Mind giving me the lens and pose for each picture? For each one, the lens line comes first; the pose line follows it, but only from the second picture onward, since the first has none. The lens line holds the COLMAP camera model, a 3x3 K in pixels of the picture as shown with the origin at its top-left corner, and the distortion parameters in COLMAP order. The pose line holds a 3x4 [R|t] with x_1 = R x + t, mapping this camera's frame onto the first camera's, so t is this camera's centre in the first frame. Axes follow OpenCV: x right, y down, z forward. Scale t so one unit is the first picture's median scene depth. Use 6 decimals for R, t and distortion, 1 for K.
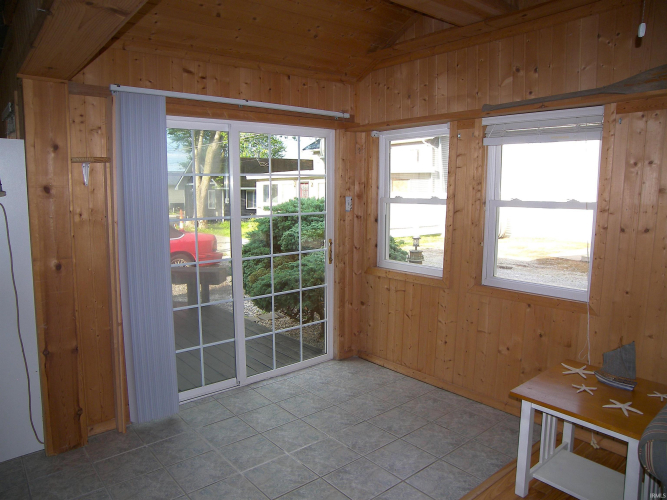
lens RADIAL K [[477.6, 0, 333.5], [0, 477.6, 252.3], [0, 0, 1]] dist [-0.147089, 0.104730]
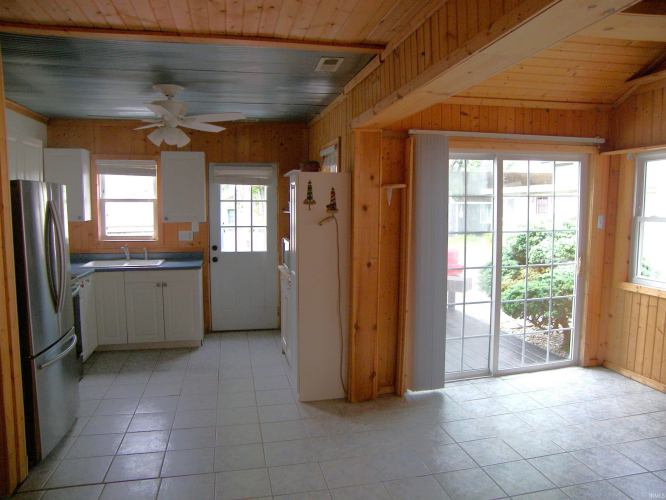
lens RADIAL K [[476.9, 0, 331.0], [0, 476.9, 251.4], [0, 0, 1]] dist [-0.147089, 0.104730]
pose [[0.886882, 0.039333, -0.460319, -0.032823], [-0.053138, 0.998441, -0.017065, 0.016290], [0.458930, 0.039595, 0.887589, -0.220180]]
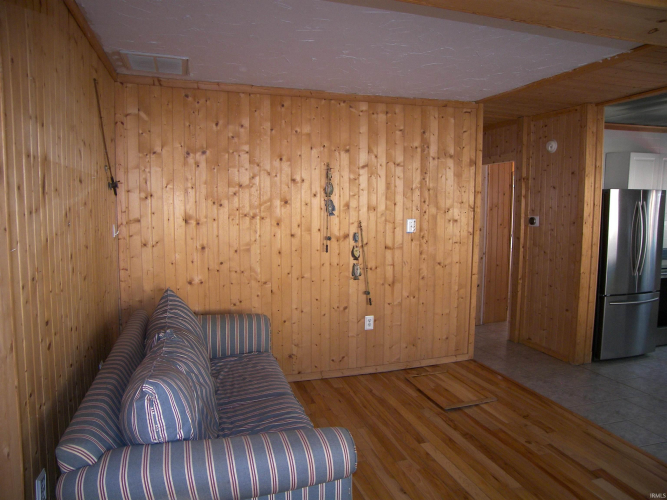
lens RADIAL K [[477.6, 0, 333.6], [0, 477.6, 249.8], [0, 0, 1]] dist [-0.147089, 0.104730]
pose [[-0.379938, 0.083509, -0.921235, 0.599977], [-0.120834, 0.982902, 0.138933, -0.003050], [0.917086, 0.164103, -0.363351, -0.023855]]
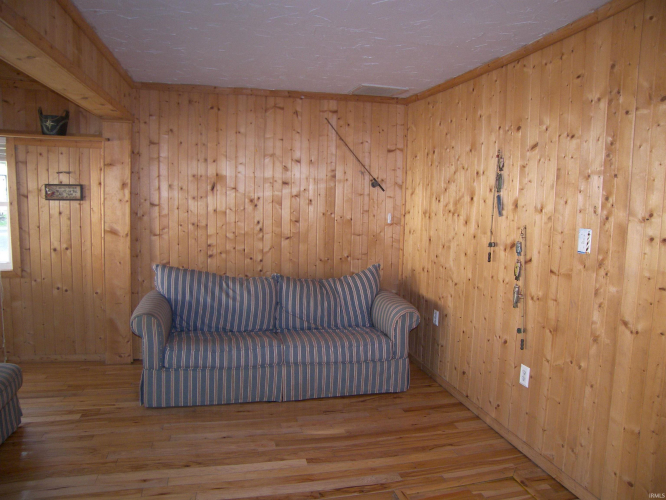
lens RADIAL K [[476.9, 0, 331.3], [0, 476.9, 252.1], [0, 0, 1]] dist [-0.147089, 0.104730]
pose [[-0.897107, -0.073106, 0.435722, -0.525039], [0.029337, 0.974182, 0.223852, -0.060599], [-0.440837, 0.213602, -0.871801, 0.435740]]
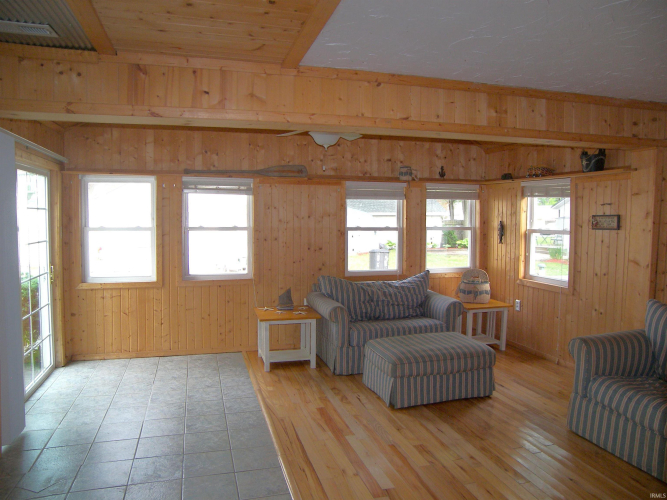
lens RADIAL K [[477.6, 0, 333.1], [0, 477.6, 254.5], [0, 0, 1]] dist [-0.147089, 0.104730]
pose [[0.399760, -0.062511, 0.914486, -0.835947], [0.111119, 0.993619, 0.019345, 0.006992], [-0.909860, 0.093884, 0.404155, -0.094127]]
